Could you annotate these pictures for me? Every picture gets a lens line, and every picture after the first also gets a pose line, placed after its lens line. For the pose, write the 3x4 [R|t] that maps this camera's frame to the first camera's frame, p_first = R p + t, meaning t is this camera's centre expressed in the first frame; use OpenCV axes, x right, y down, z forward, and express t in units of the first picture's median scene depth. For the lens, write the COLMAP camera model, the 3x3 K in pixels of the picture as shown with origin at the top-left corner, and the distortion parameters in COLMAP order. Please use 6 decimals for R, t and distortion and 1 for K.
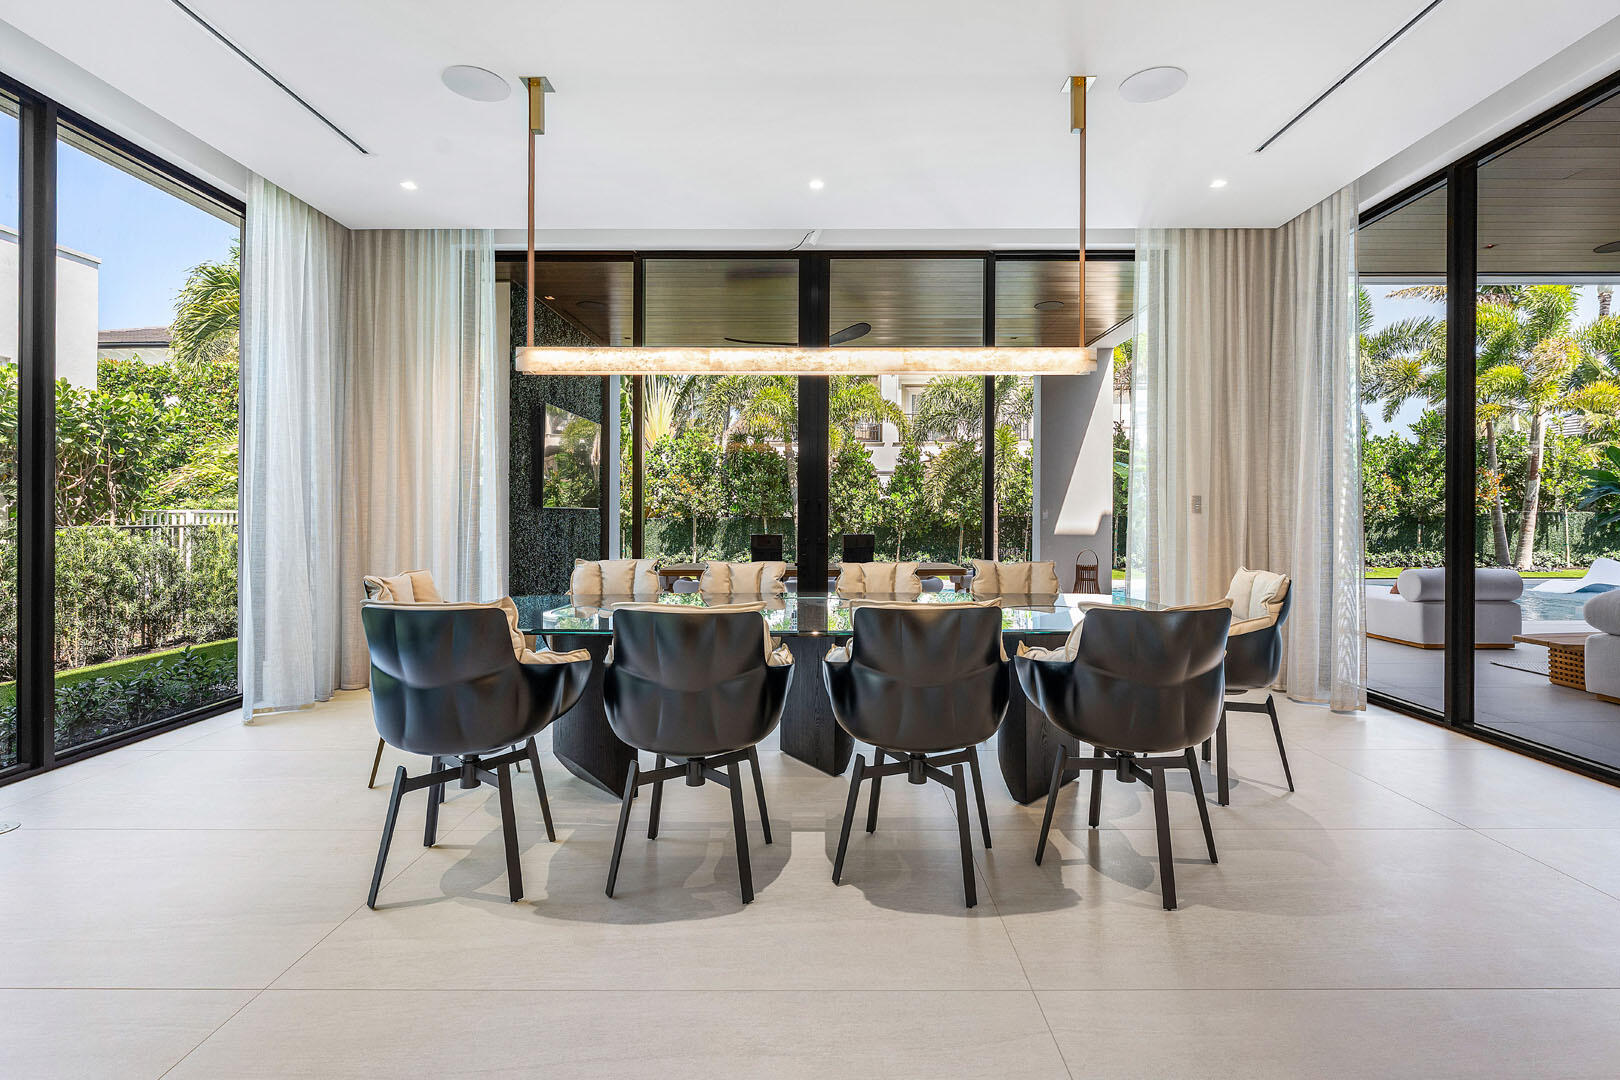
lens RADIAL K [[747.1, 0, 807.3], [0, 747.1, 525.1], [0, 0, 1]] dist [0.000496, 0.000091]
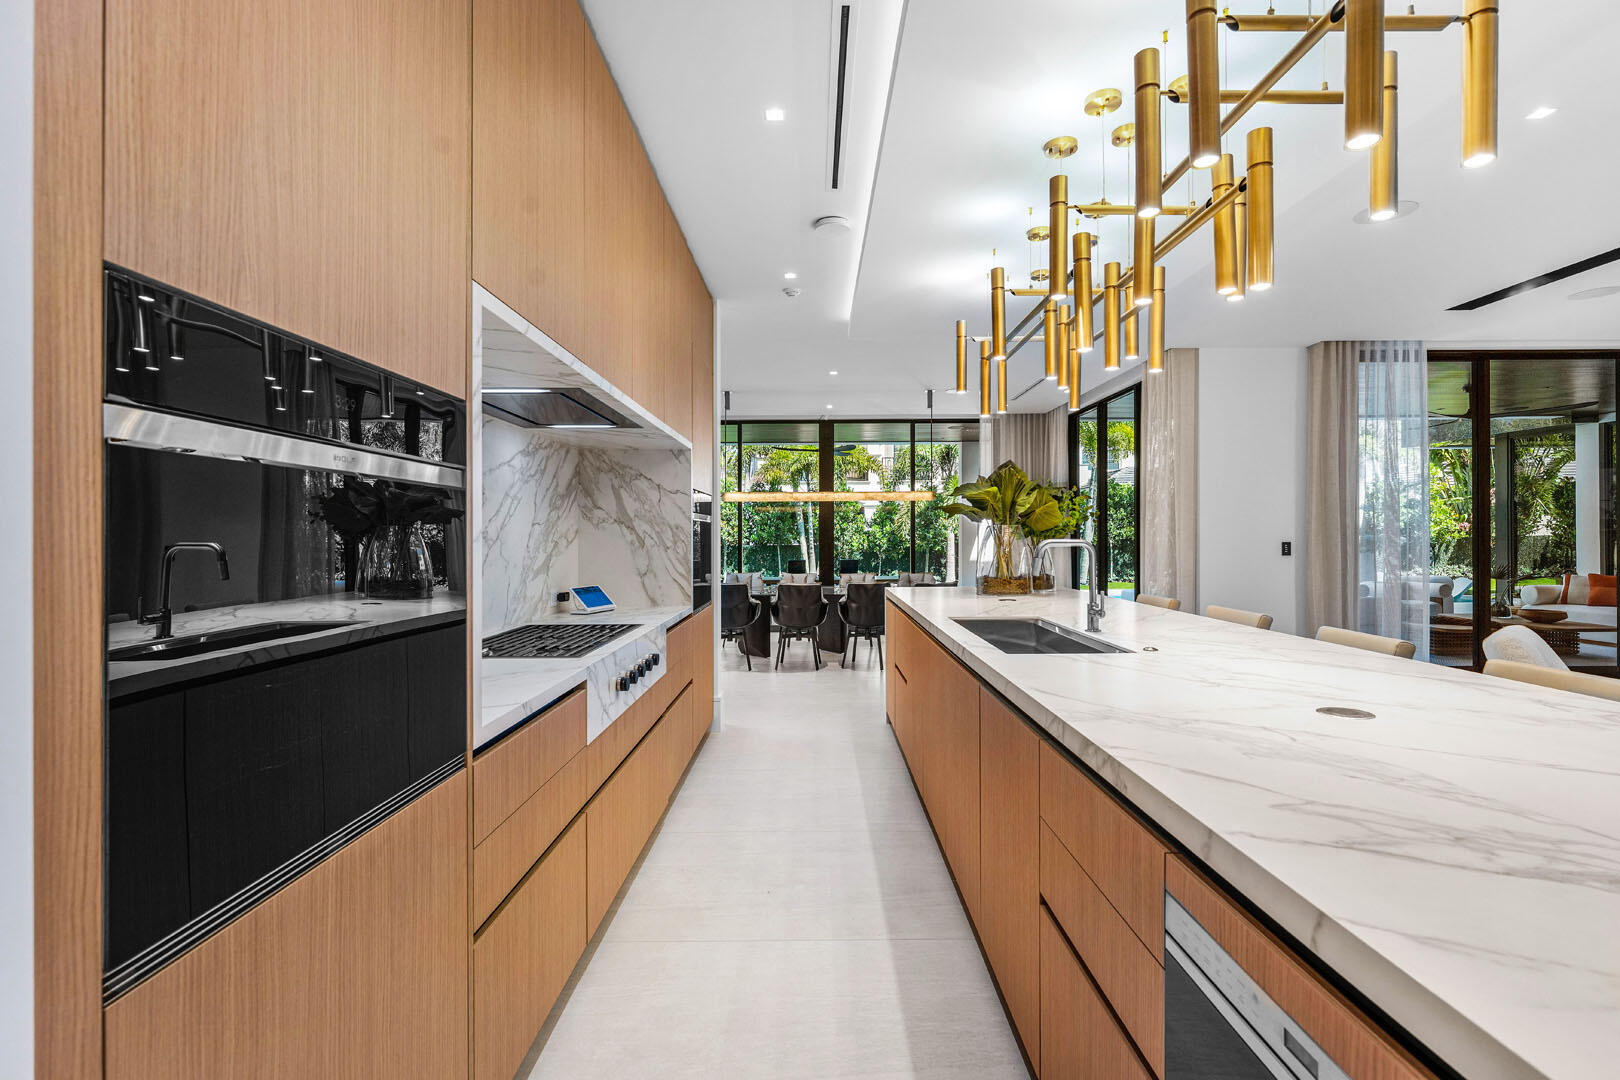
lens RADIAL K [[747.1, 0, 815.8], [0, 747.1, 544.6], [0, 0, 1]] dist [0.000496, 0.000091]
pose [[0.999692, -0.006030, 0.024070, -0.068909], [0.006060, 0.999981, -0.001153, -0.027483], [-0.024062, 0.001299, 0.999710, -1.010584]]
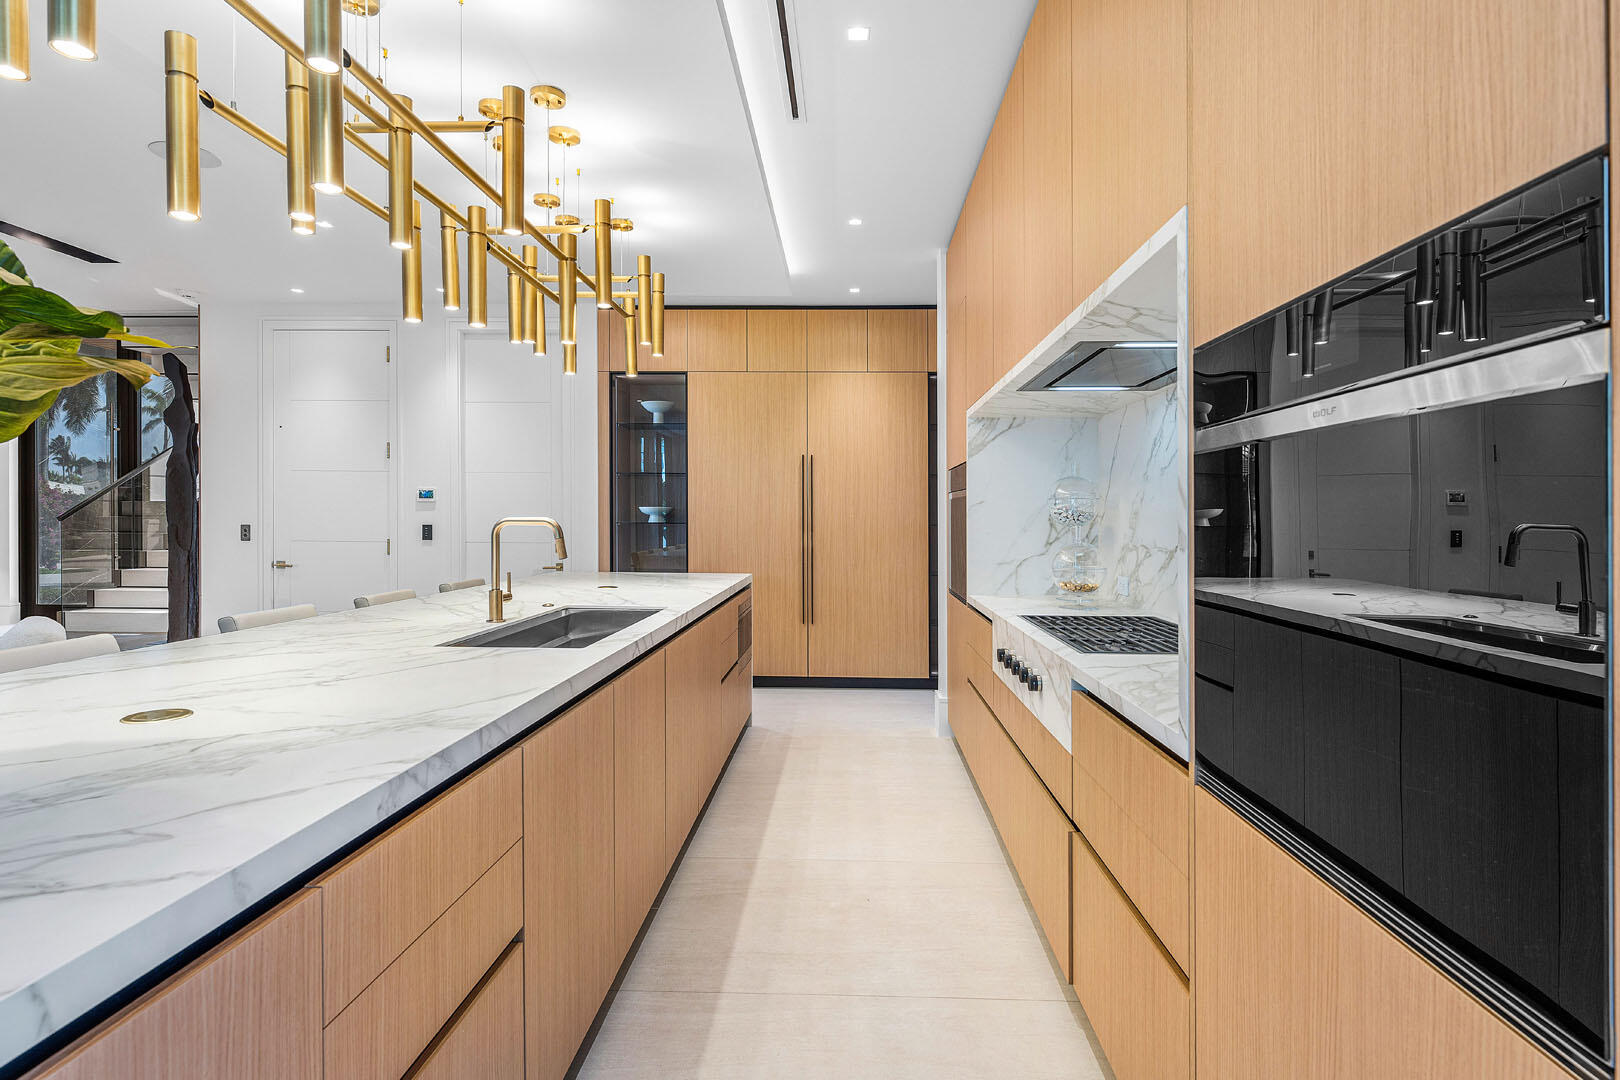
lens RADIAL K [[795.9, 0, 812.2], [0, 795.9, 529.1], [0, 0, 1]] dist [-0.000195, -0.000010]
pose [[-0.999748, -0.003267, 0.022191, -0.060198], [-0.003048, 0.999946, 0.009894, -0.040704], [-0.022222, 0.009824, -0.999705, 2.332833]]
